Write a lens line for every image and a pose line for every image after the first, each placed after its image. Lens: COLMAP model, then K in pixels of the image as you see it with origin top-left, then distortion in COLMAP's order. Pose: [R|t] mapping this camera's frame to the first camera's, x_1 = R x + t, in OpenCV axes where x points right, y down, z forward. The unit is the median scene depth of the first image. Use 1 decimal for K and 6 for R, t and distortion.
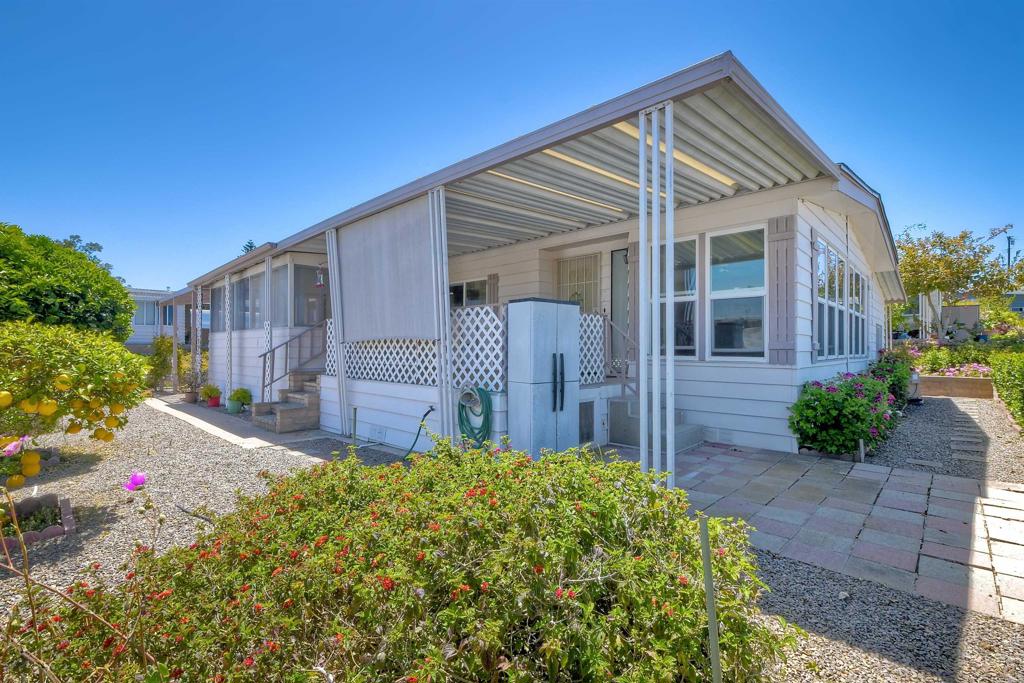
lens RADIAL K [[459.2, 0, 510.9], [0, 459.2, 349.5], [0, 0, 1]] dist [0.009847, -0.000164]
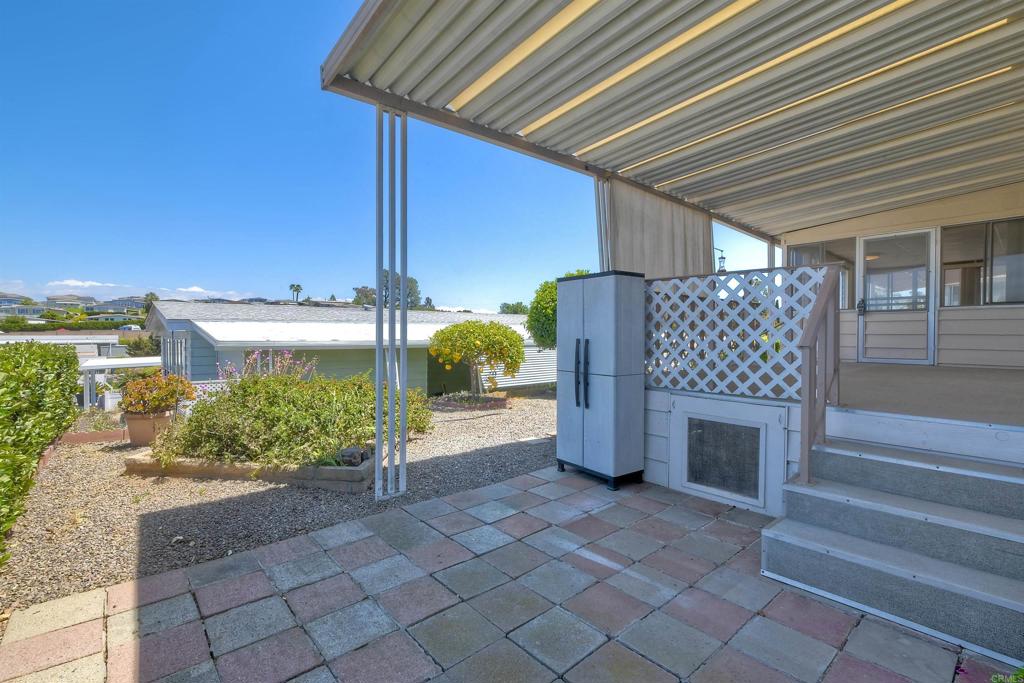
lens RADIAL K [[459.2, 0, 511.2], [0, 459.2, 344.9], [0, 0, 1]] dist [0.009847, -0.000164]
pose [[-0.099149, 0.003272, -0.995067, 1.204867], [0.010767, 0.999940, 0.002215, 0.021512], [0.995014, -0.010494, -0.099178, 1.211902]]
